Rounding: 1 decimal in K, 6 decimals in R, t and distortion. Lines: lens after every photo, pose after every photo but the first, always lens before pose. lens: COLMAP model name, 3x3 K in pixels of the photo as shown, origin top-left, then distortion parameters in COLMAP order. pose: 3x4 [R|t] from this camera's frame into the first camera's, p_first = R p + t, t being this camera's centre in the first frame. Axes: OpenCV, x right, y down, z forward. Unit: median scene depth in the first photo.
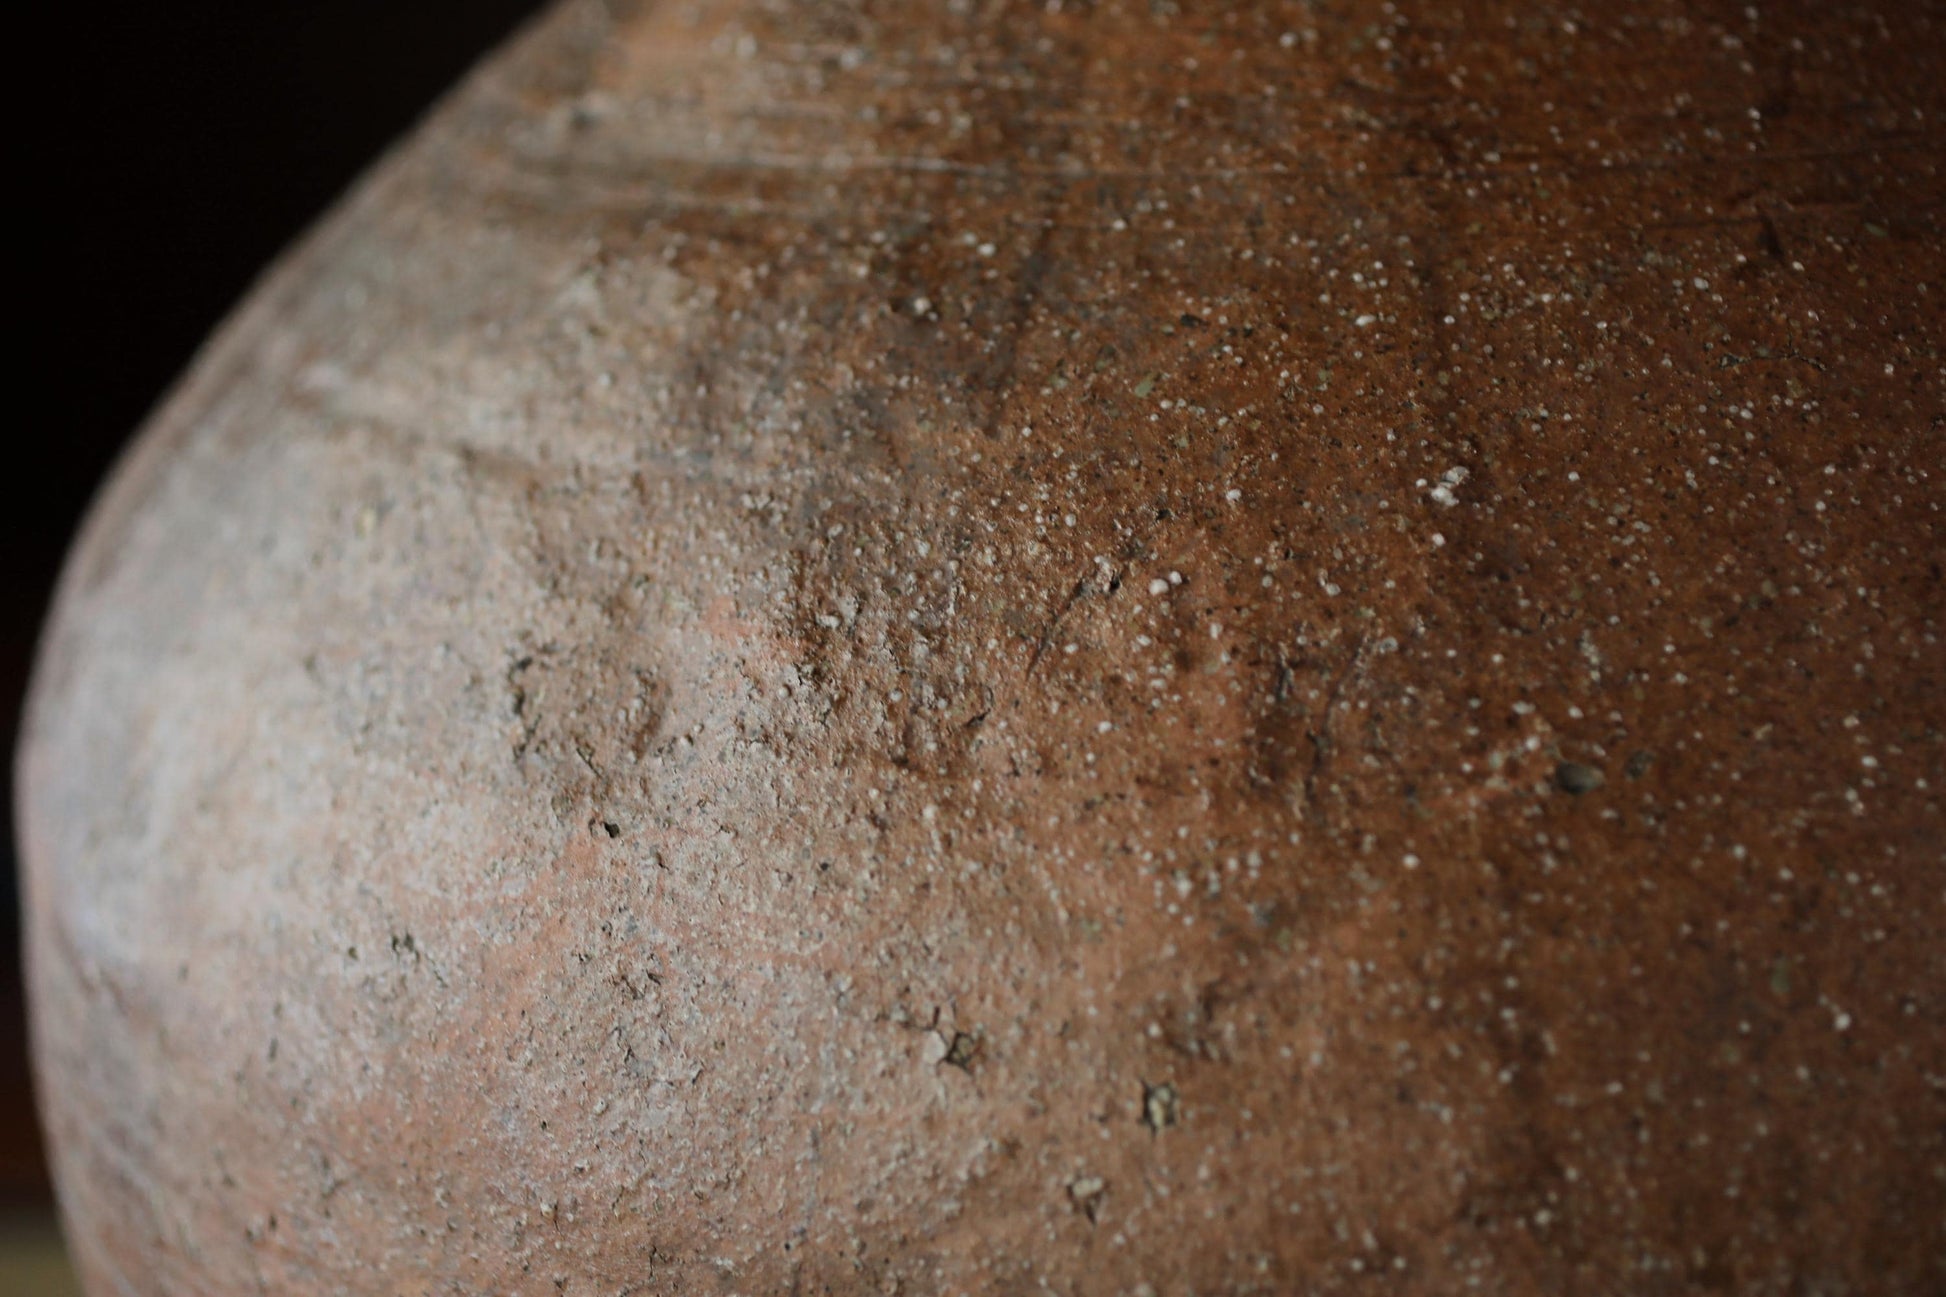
lens RADIAL K [[3023.1, 0, 973.0], [0, 3023.1, 648.5], [0, 0, 1]] dist [-0.047668, 0.337778]
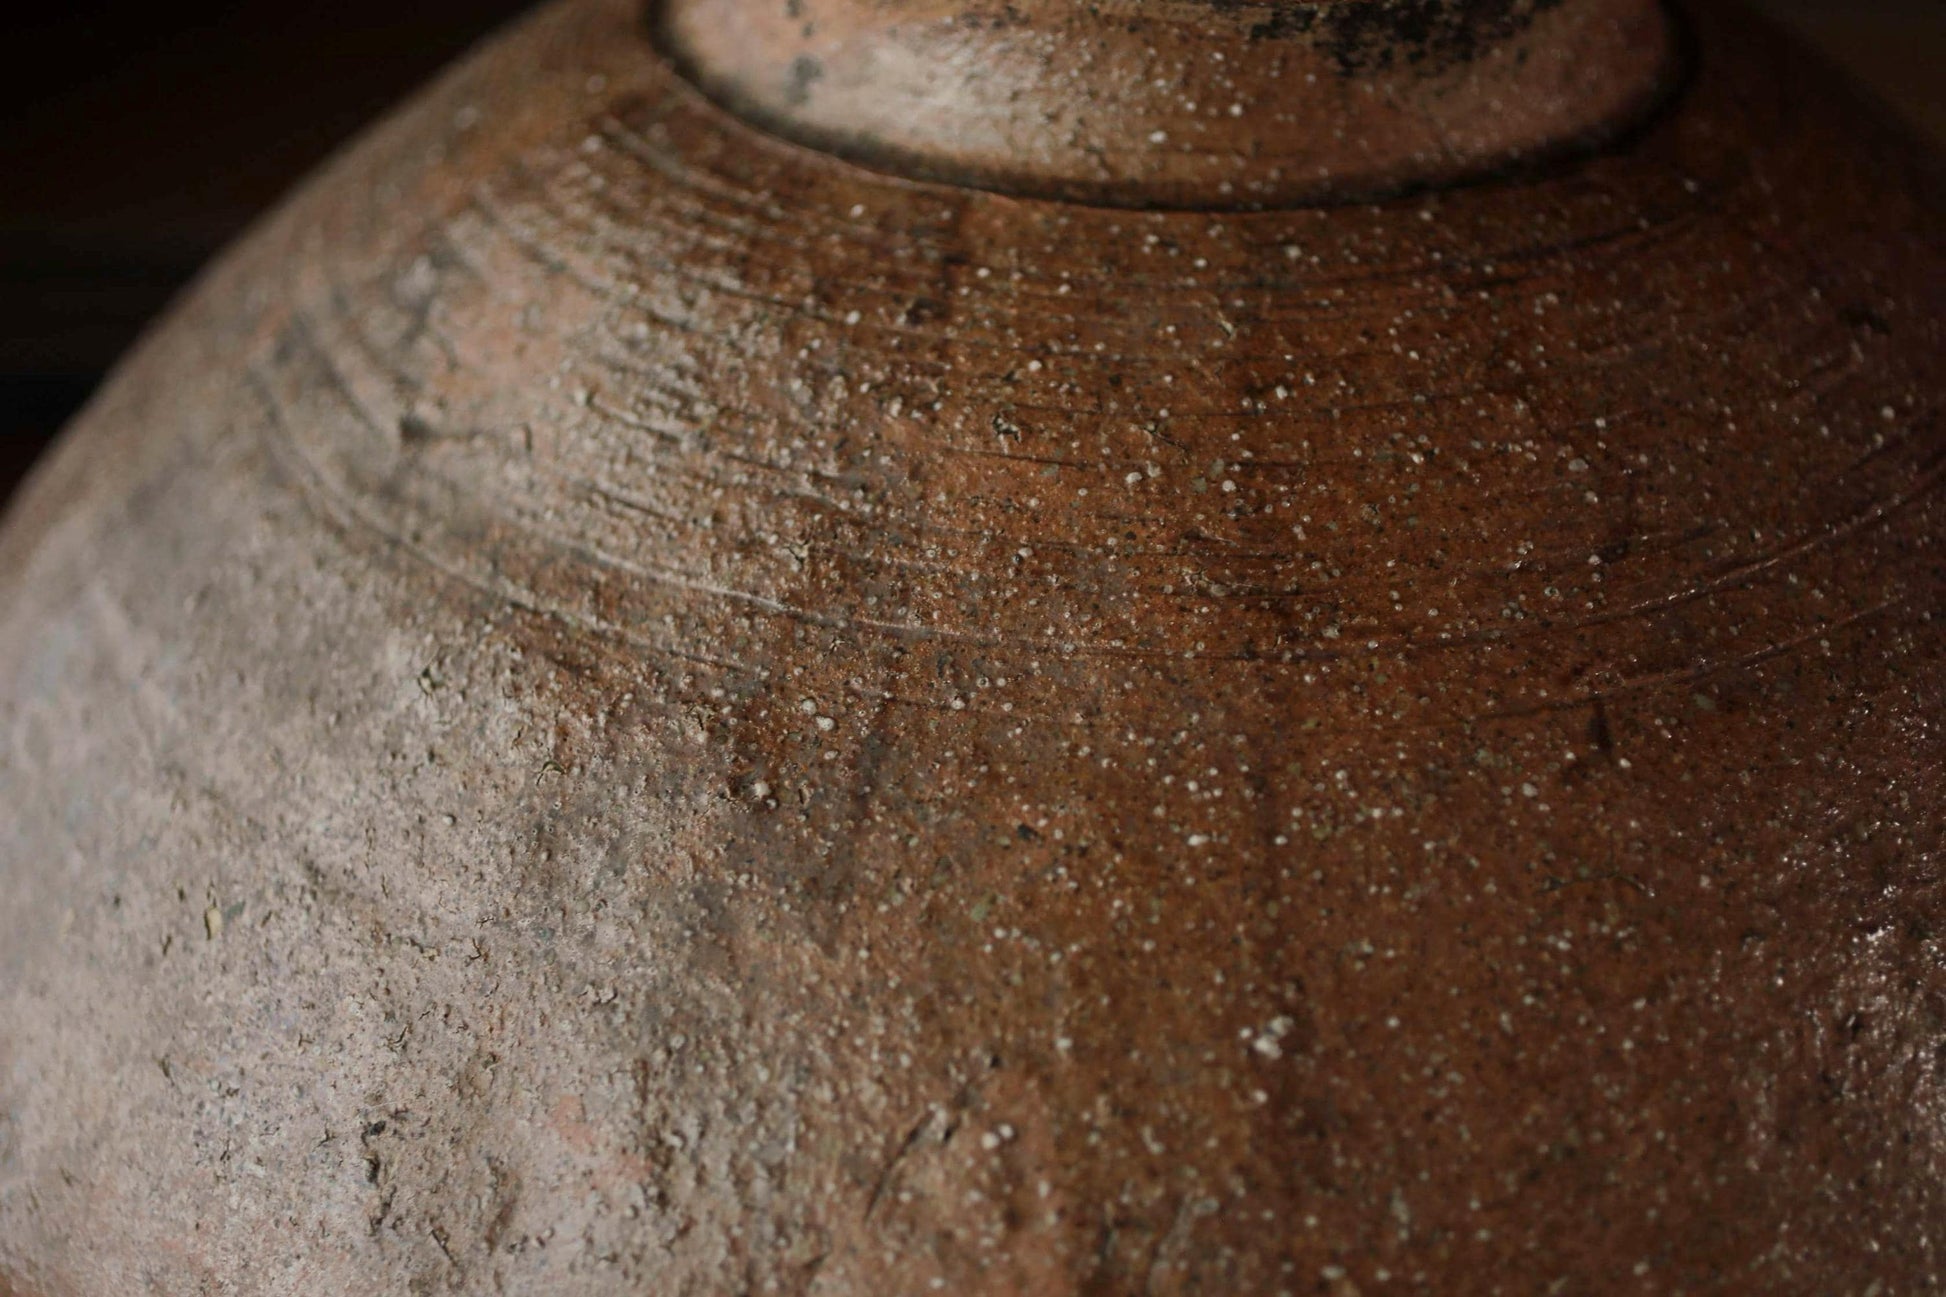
lens RADIAL K [[3023.1, 0, 973.0], [0, 3023.1, 648.5], [0, 0, 1]] dist [-0.047668, 0.337778]
pose [[0.999026, -0.002337, 0.044055, 0.009750], [-0.008880, 0.967501, 0.252709, -0.427108], [-0.043214, -0.252855, 0.966539, 0.038687]]
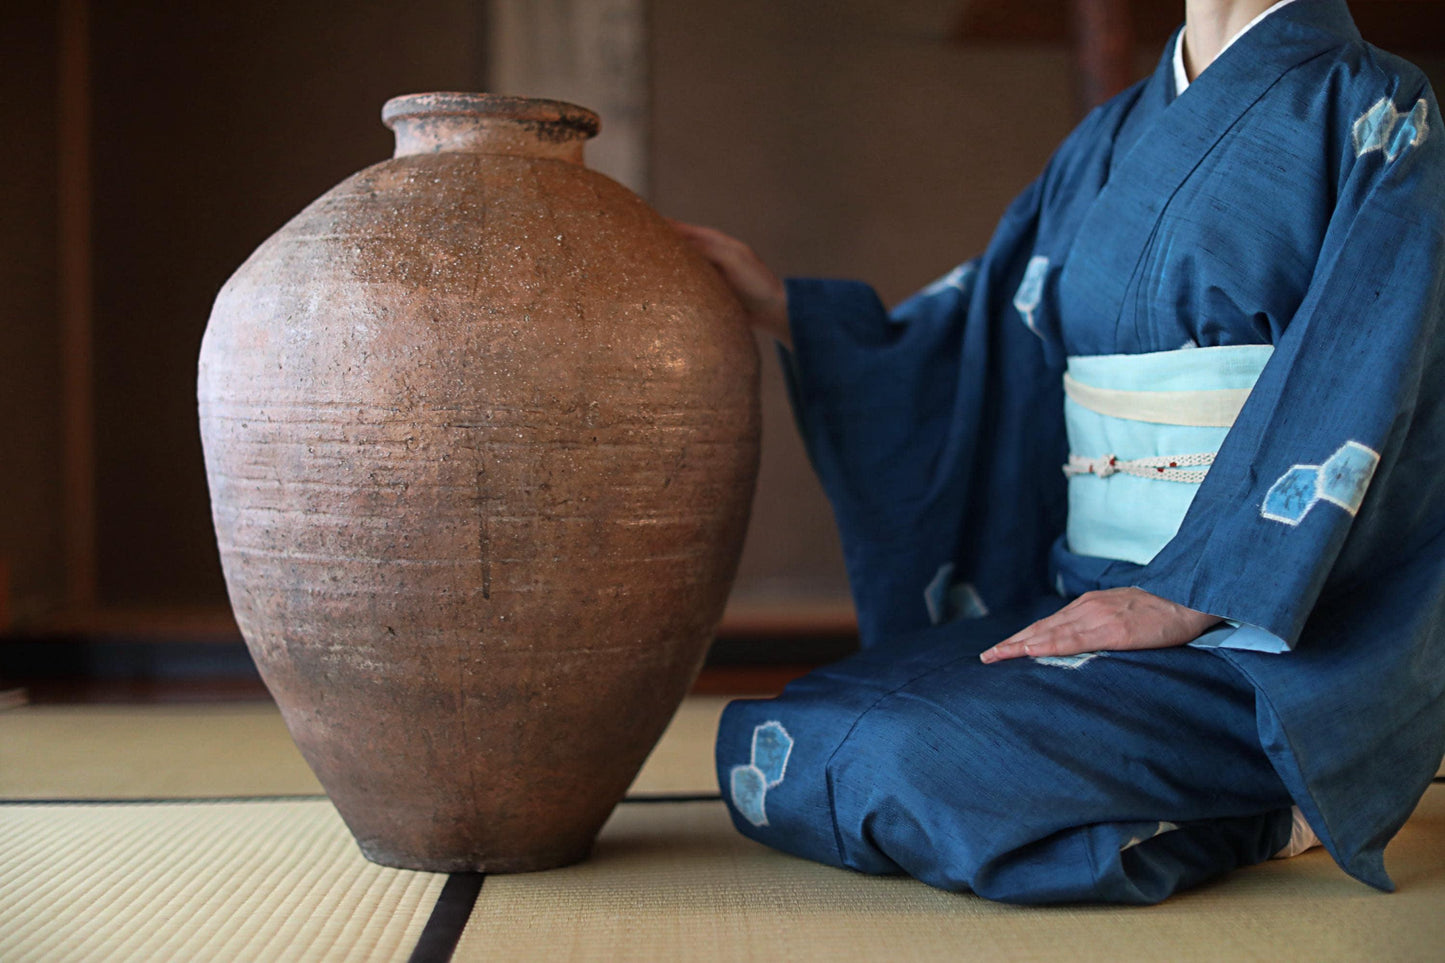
lens RADIAL K [[2174.9, 0, 722.5], [0, 2174.9, 481.5], [0, 0, 1]] dist [-0.213100, 0.202565]
pose [[0.913265, 0.027773, 0.406419, -1.276738], [0.077085, 0.967867, -0.239357, 1.460341], [-0.400007, 0.249925, 0.881778, -2.809042]]
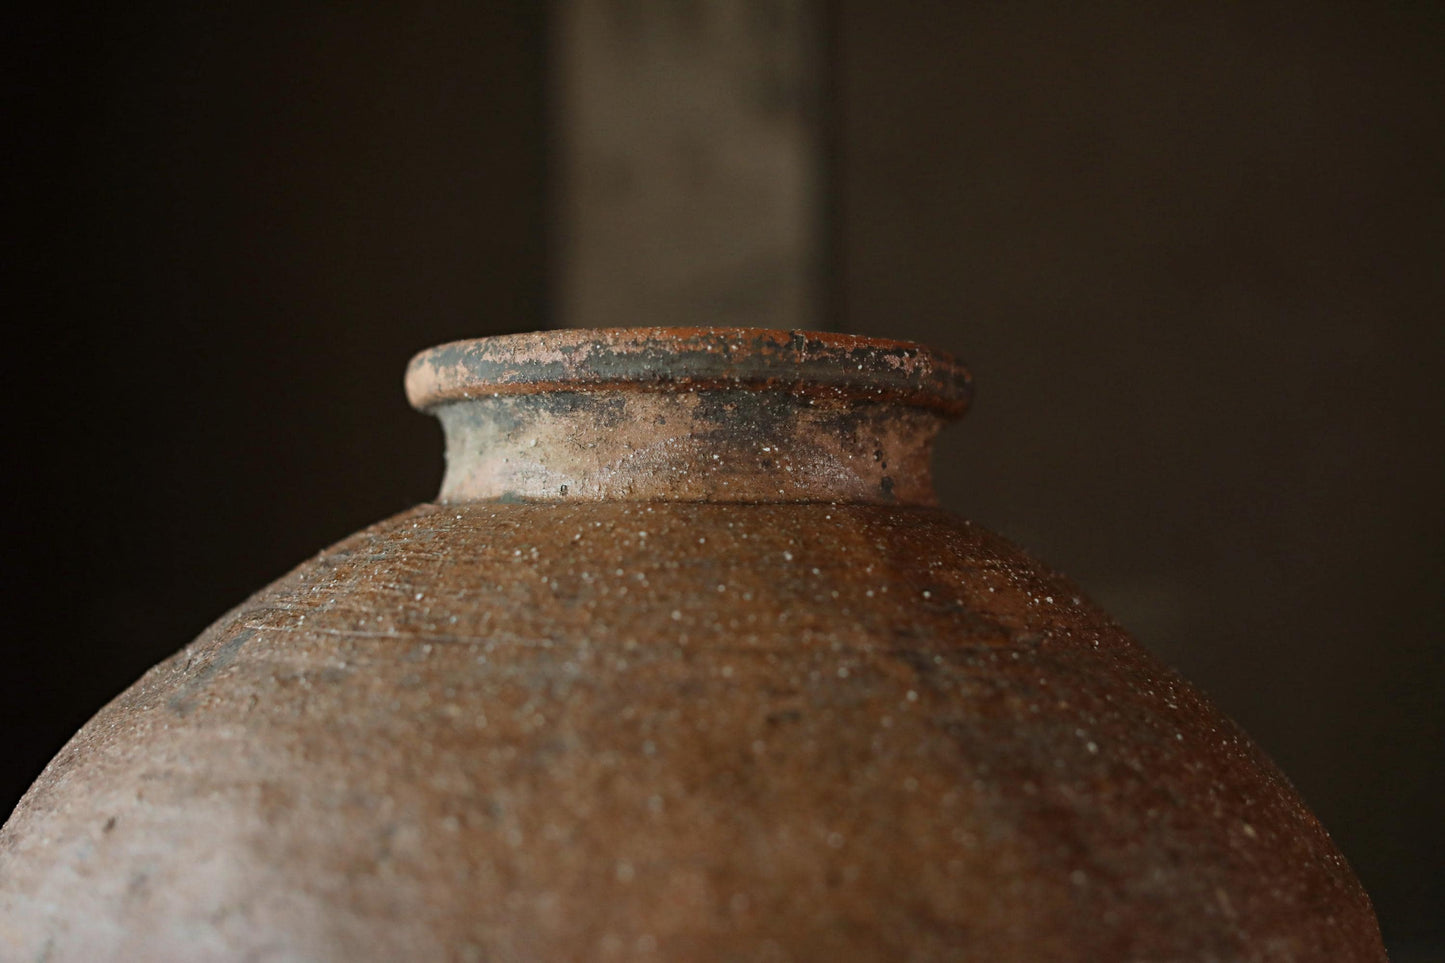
lens RADIAL K [[2174.9, 0, 722.5], [0, 2174.9, 481.5], [0, 0, 1]] dist [-0.213100, 0.202565]
pose [[-0.170567, 0.034157, 0.984754, -1.663340], [0.260727, 0.965342, 0.011676, -0.401845], [-0.950225, 0.258744, -0.173561, 1.656111]]
